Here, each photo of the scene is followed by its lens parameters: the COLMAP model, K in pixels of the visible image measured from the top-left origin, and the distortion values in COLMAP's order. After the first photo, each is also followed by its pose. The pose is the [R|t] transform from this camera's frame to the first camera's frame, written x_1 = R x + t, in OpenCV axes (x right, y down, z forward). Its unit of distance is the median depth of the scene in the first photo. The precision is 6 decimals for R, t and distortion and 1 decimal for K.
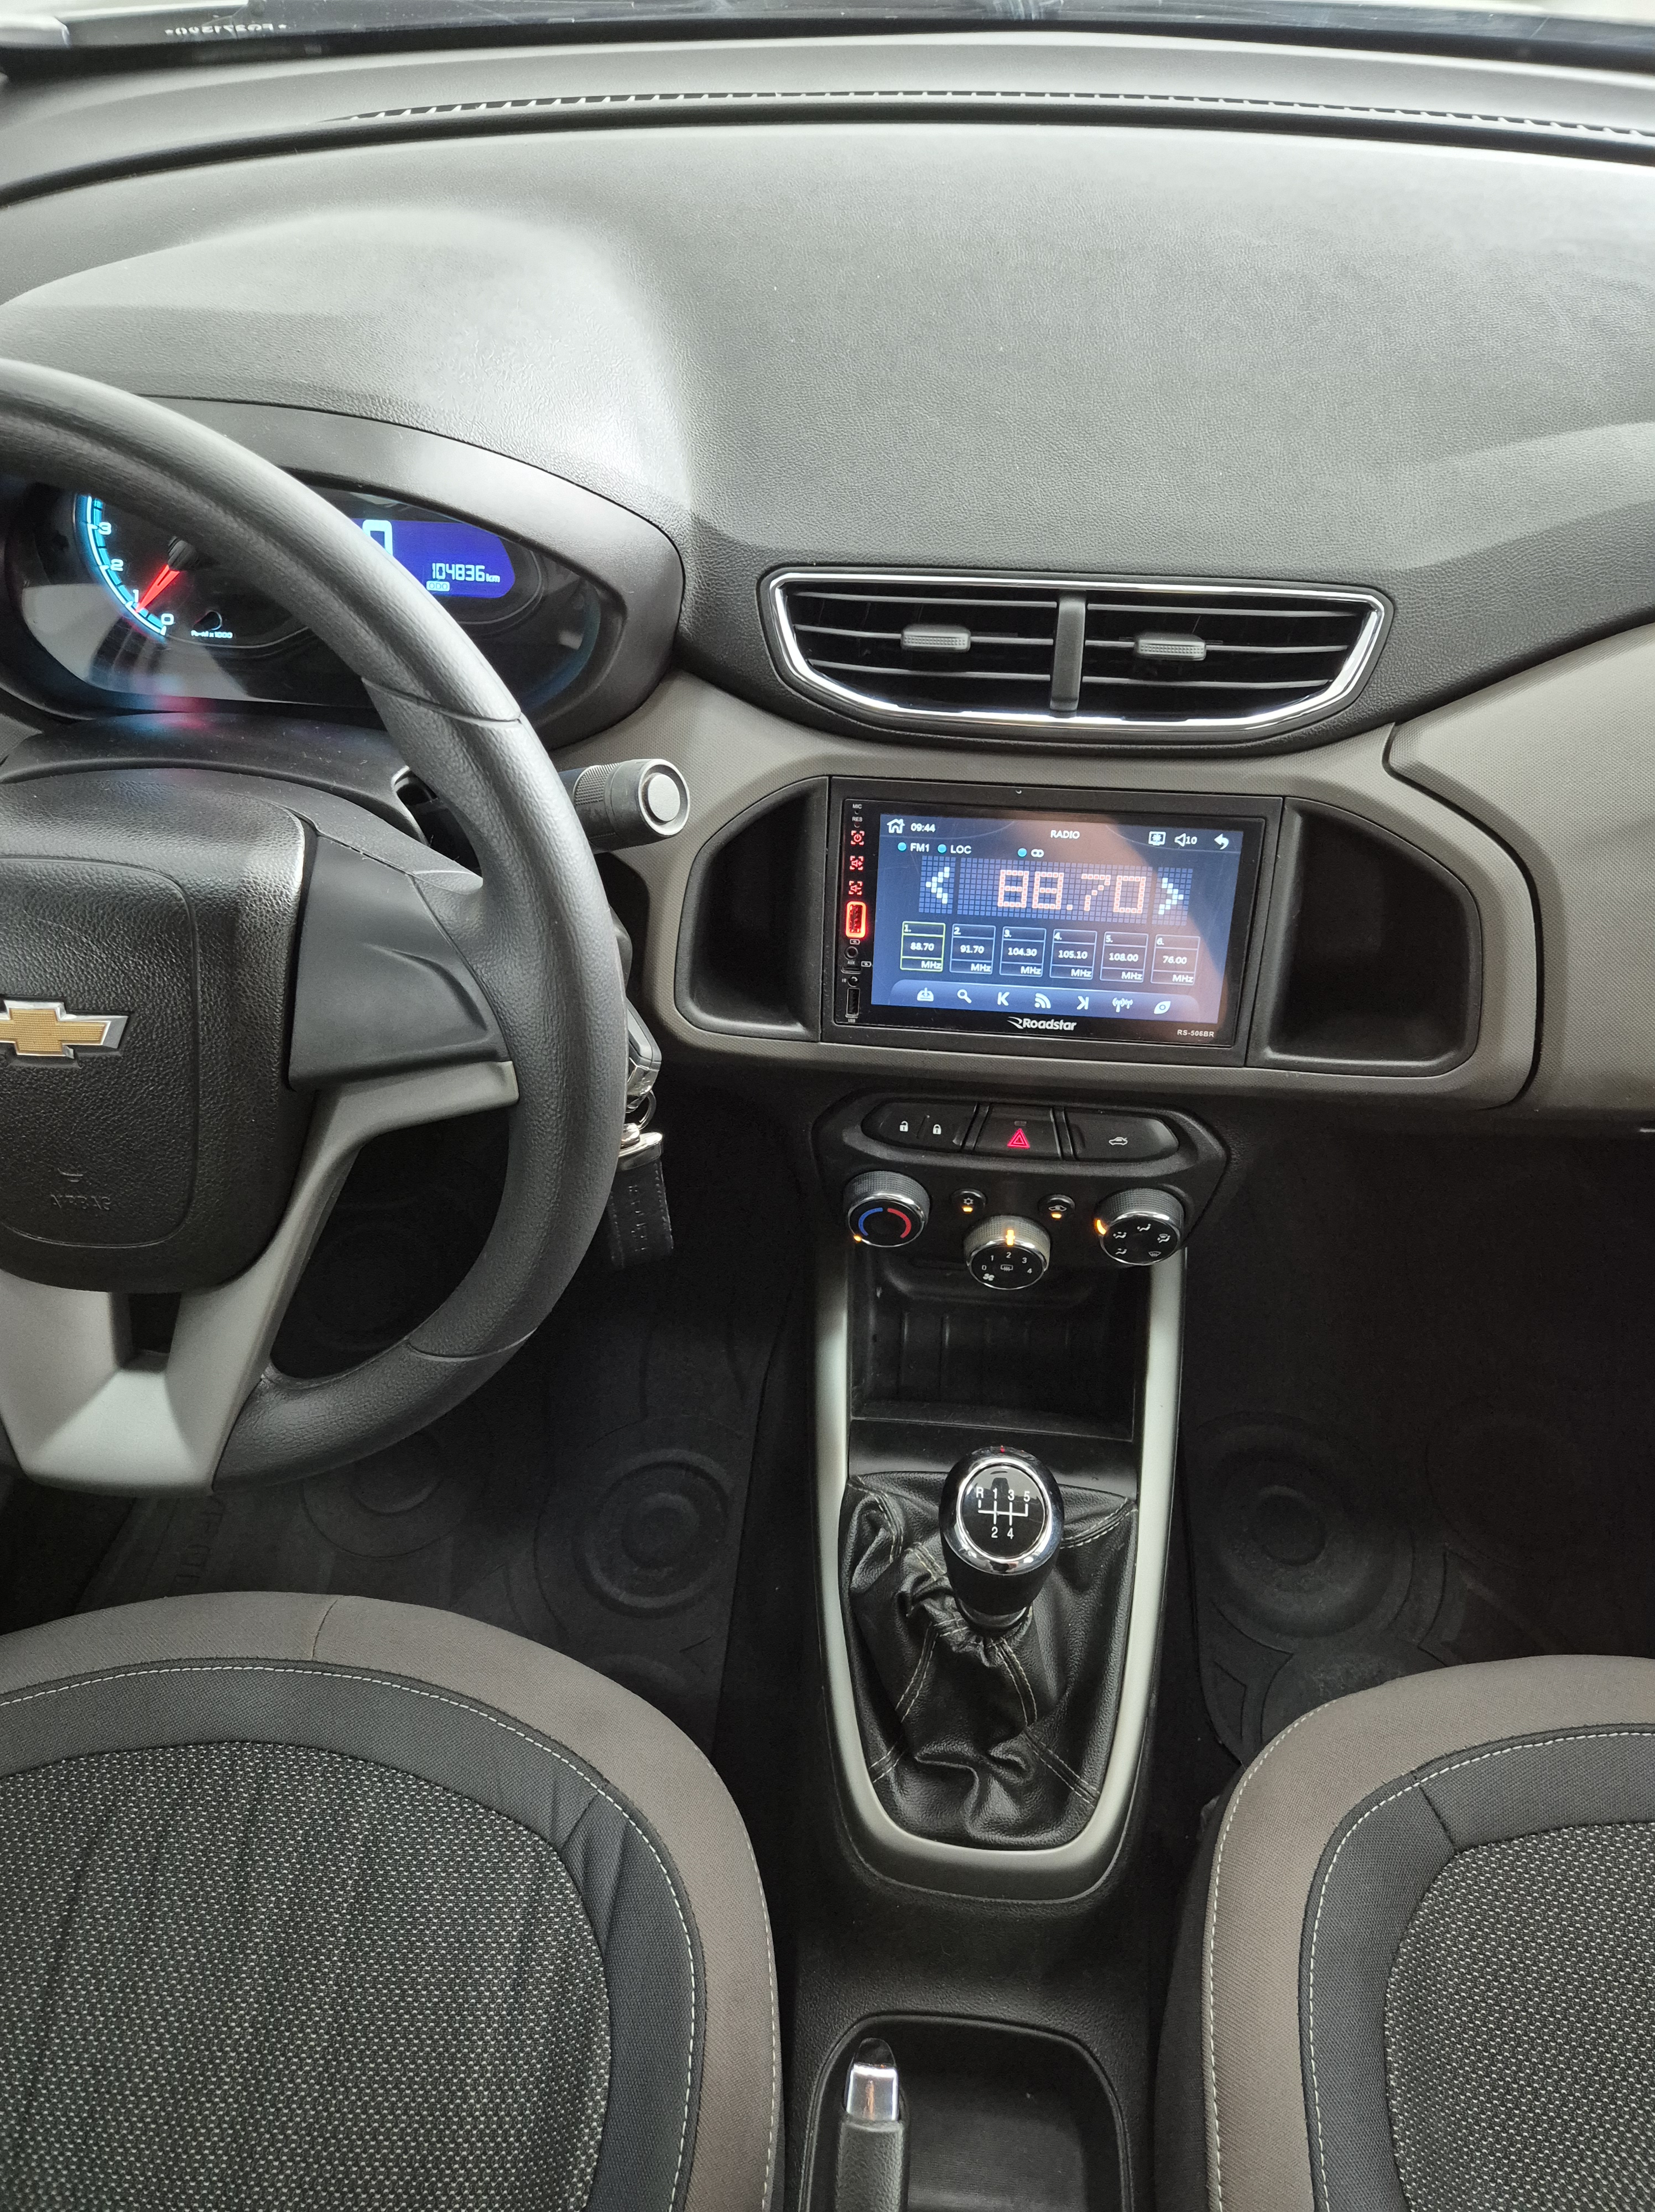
lens RADIAL K [[1530.8, 0, 820.2], [0, 1530.8, 1101.0], [0, 0, 1]] dist [0.063060, -0.058481]
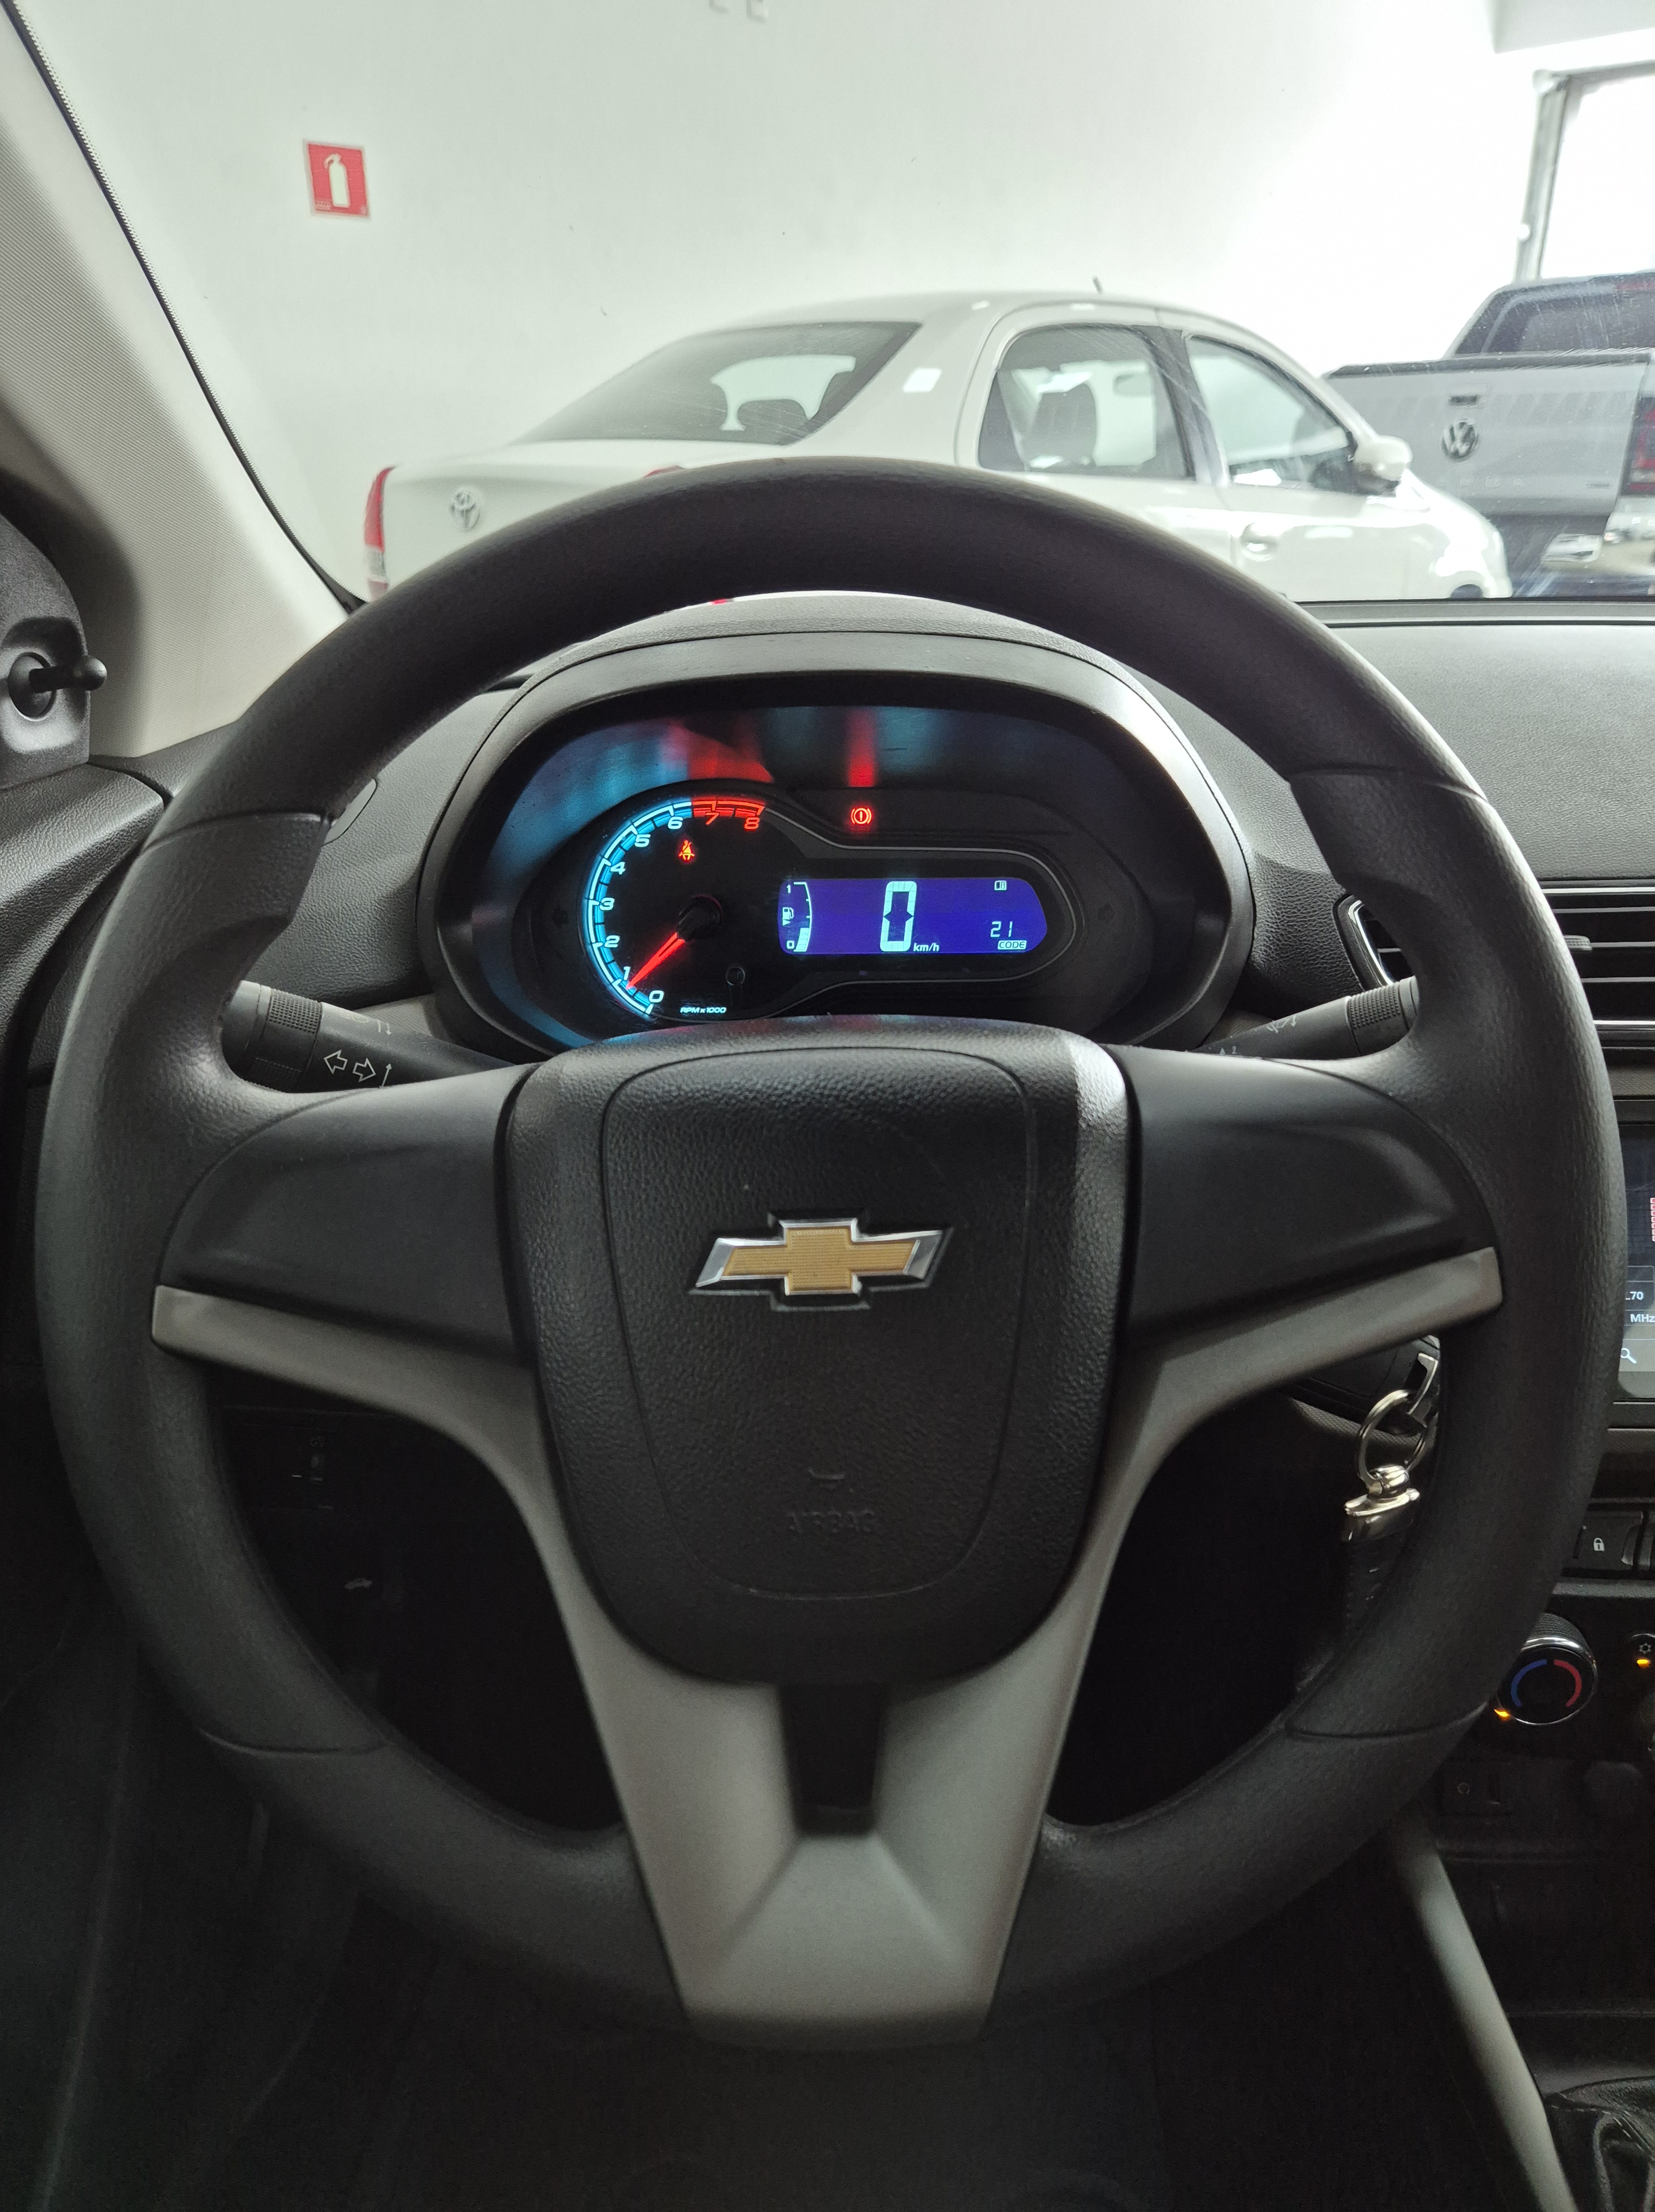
lens RADIAL K [[1530.8, 0, 820.2], [0, 1530.8, 1101.0], [0, 0, 1]] dist [0.063060, -0.058481]
pose [[0.997798, -0.035919, 0.055766, -0.390322], [0.056613, 0.899263, -0.433728, 0.149052], [-0.034569, 0.435930, 0.899316, 0.214676]]
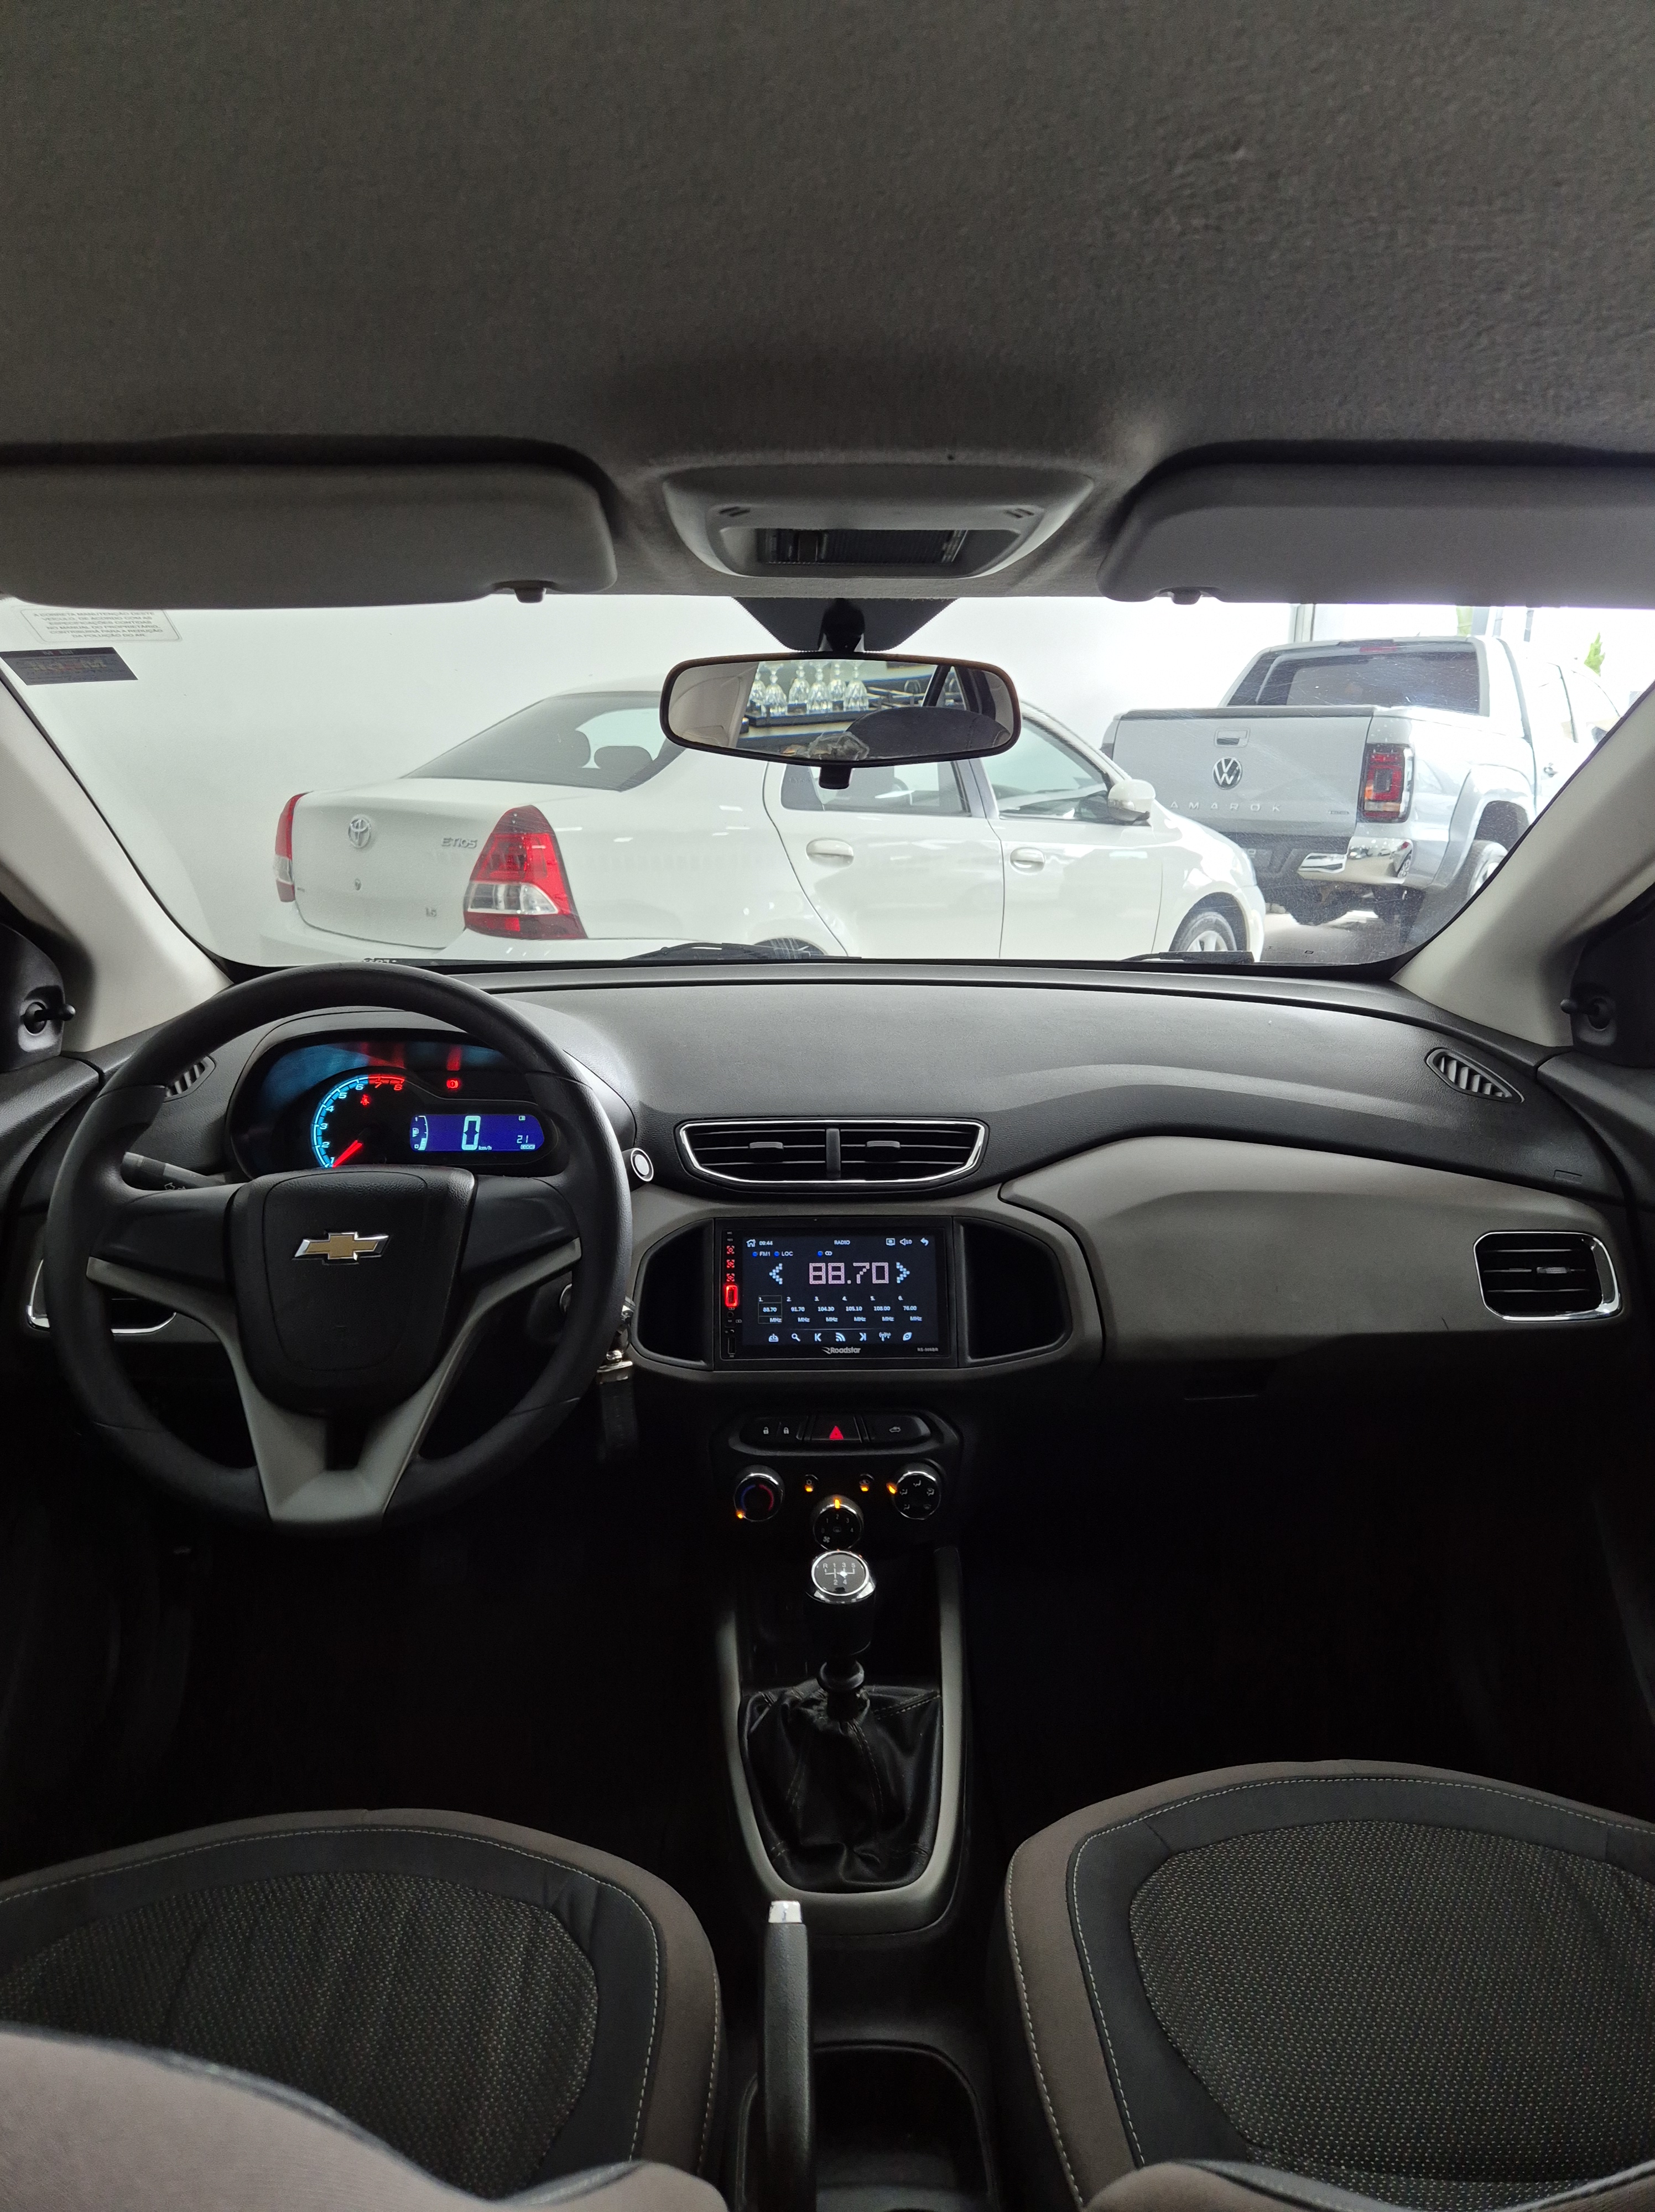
lens RADIAL K [[1498.8, 0, 809.3], [0, 1498.8, 1101.4], [0, 0, 1]] dist [0.090380, -0.058714]
pose [[0.993629, -0.020483, 0.110820, -0.076796], [0.080761, 0.815265, -0.573429, 0.715076], [-0.078602, 0.578726, 0.811725, -0.562378]]
